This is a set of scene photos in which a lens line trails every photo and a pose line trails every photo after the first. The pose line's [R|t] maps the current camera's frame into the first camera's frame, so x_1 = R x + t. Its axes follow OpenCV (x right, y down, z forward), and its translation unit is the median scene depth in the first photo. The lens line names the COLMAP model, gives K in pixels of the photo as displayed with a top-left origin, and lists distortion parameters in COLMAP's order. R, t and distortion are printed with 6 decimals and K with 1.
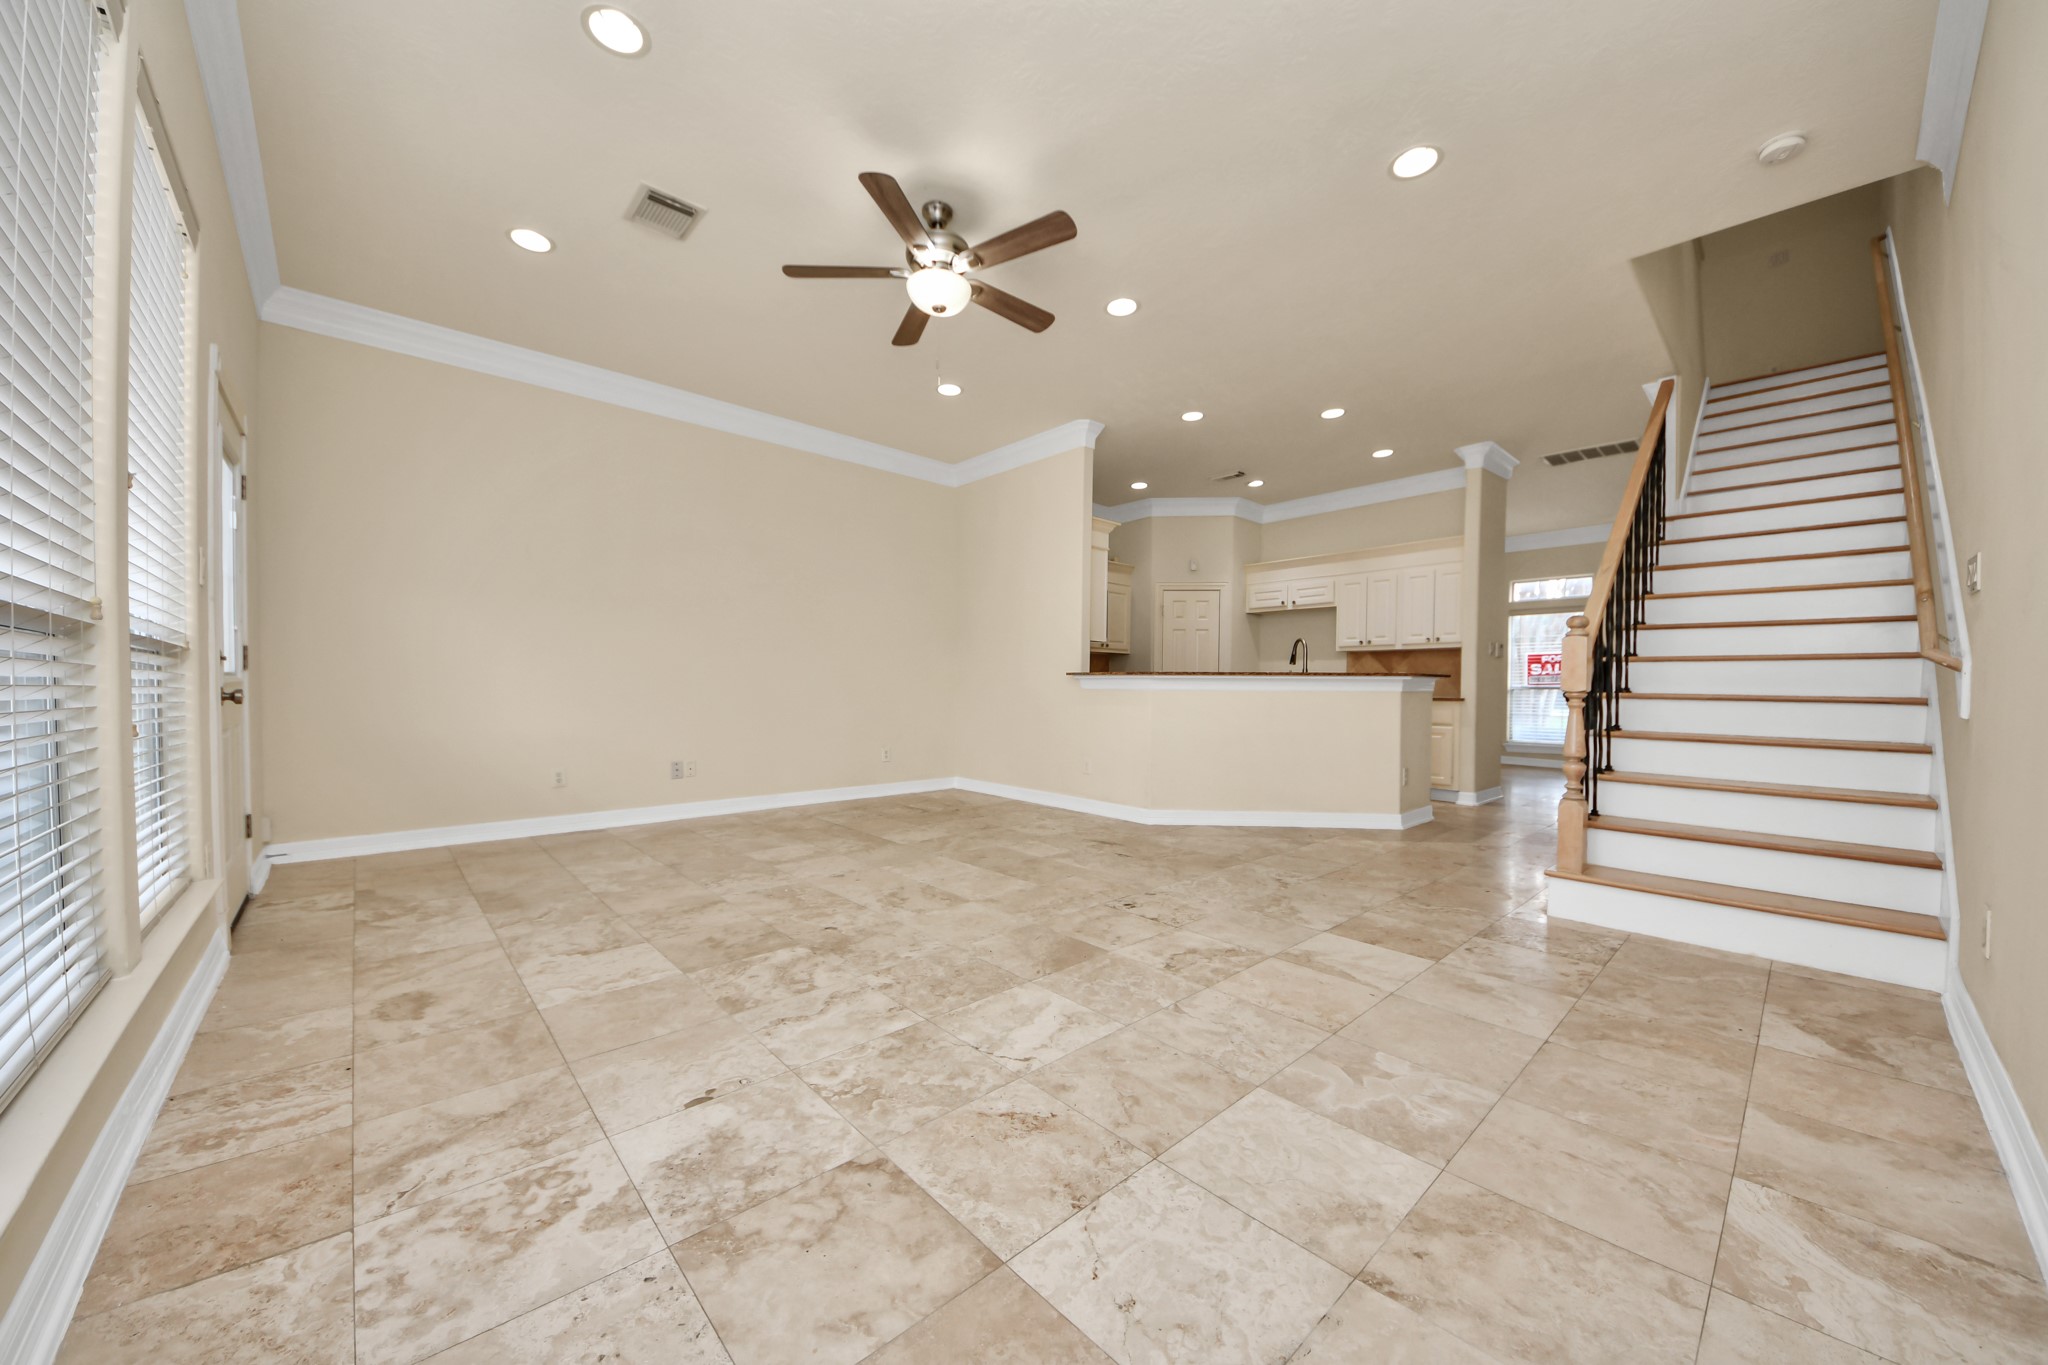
lens RADIAL K [[726.5, 0, 1029.5], [0, 726.5, 700.8], [0, 0, 1]] dist [0.029883, -0.018612]
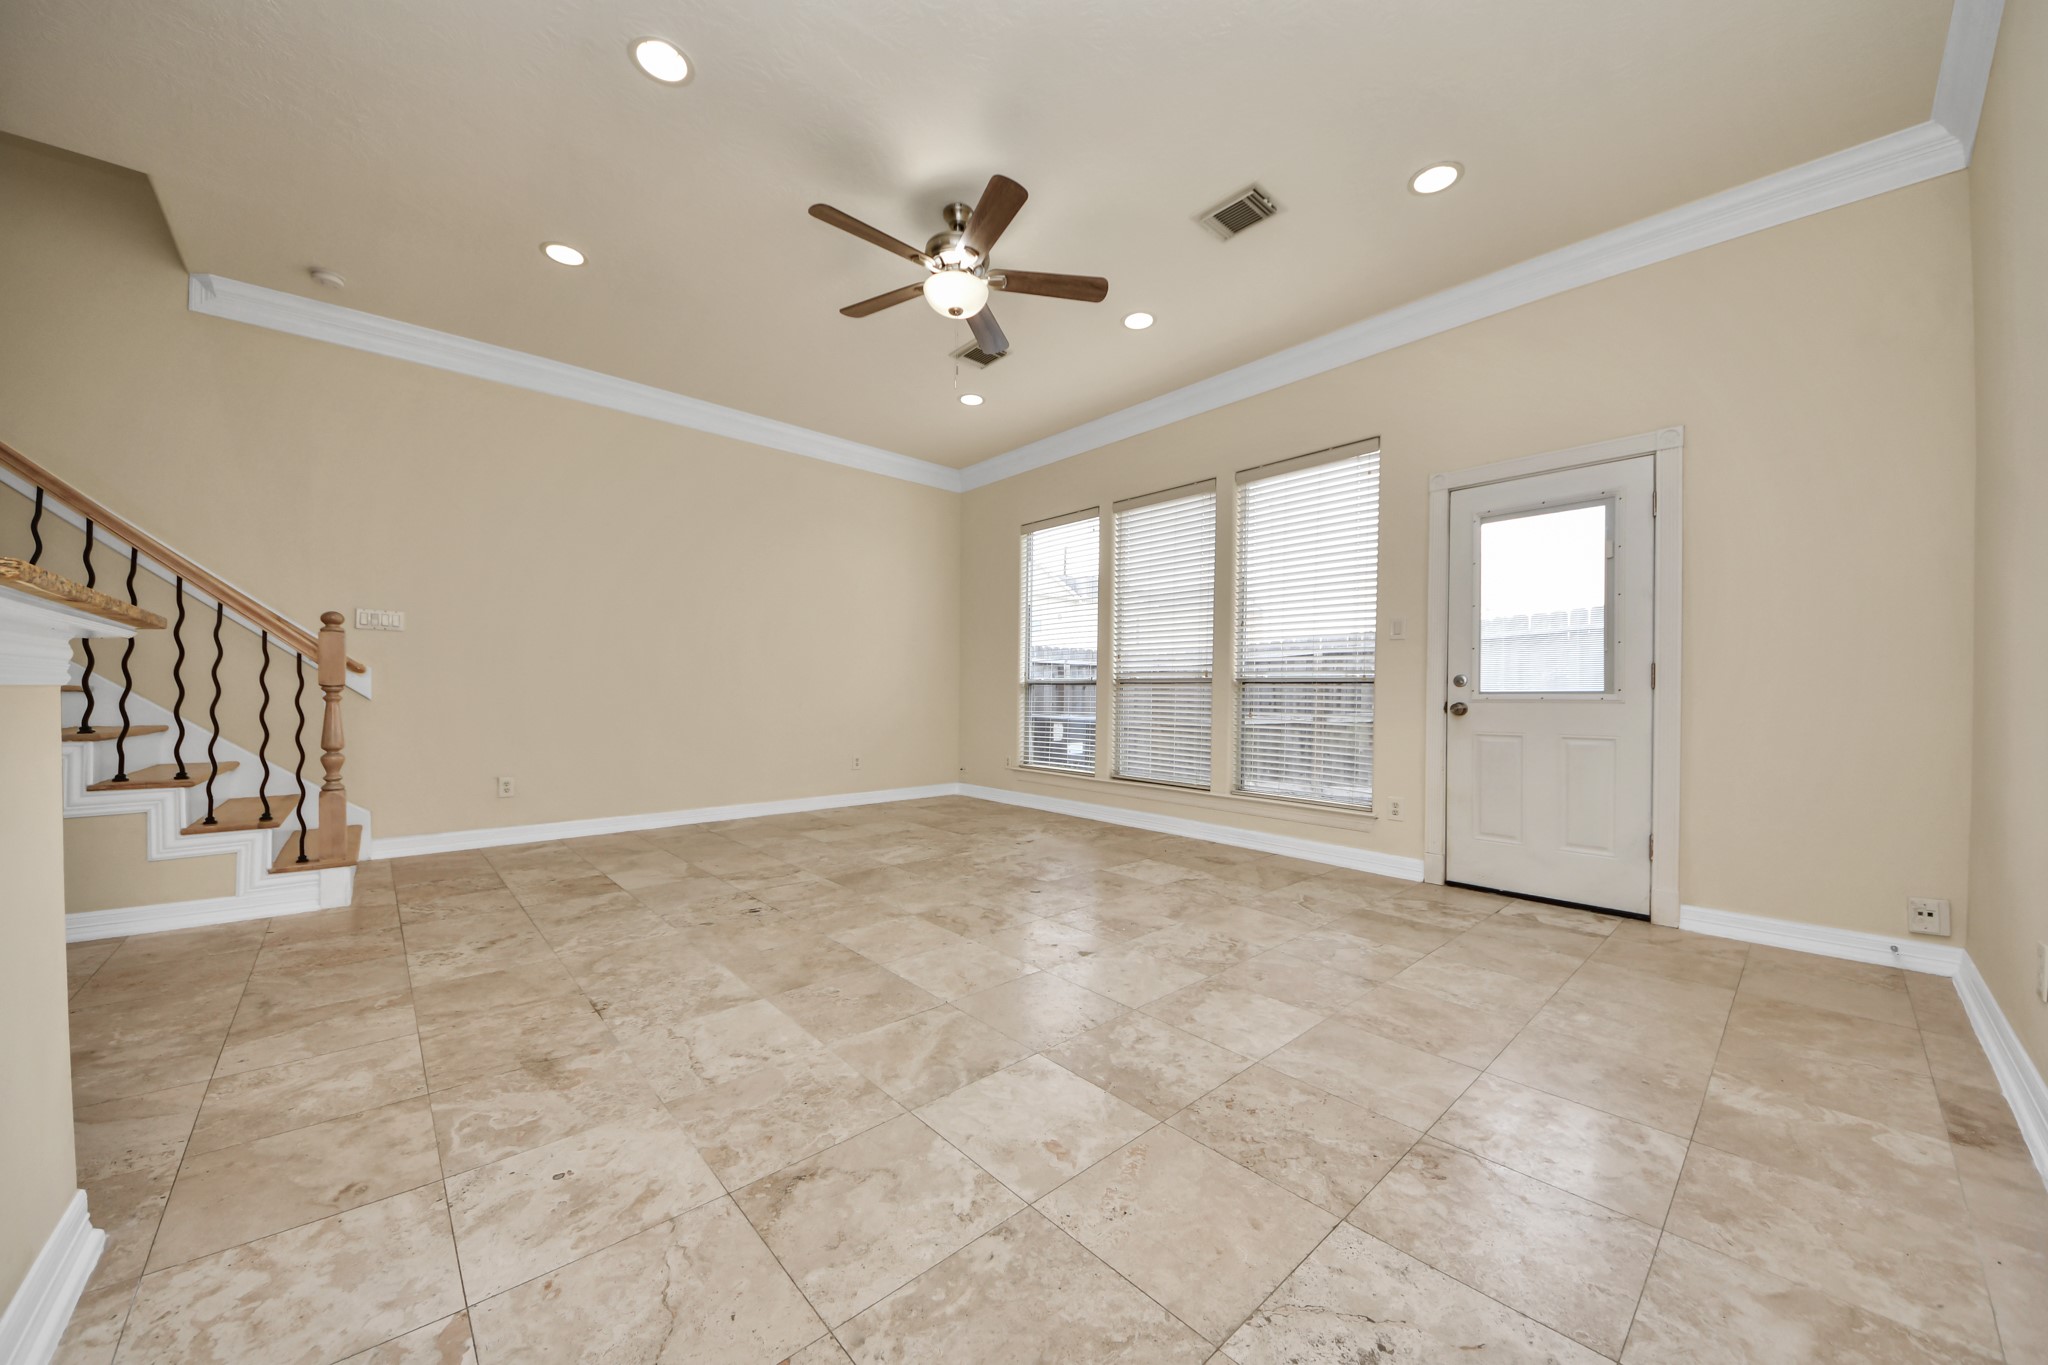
lens RADIAL K [[726.5, 0, 1029.5], [0, 726.5, 700.8], [0, 0, 1]] dist [0.029883, -0.018612]
pose [[-0.999828, -0.018505, 0.000853, -0.231028], [-0.018479, 0.999547, 0.023774, -0.033609], [-0.001292, 0.023755, -0.999717, 1.986004]]
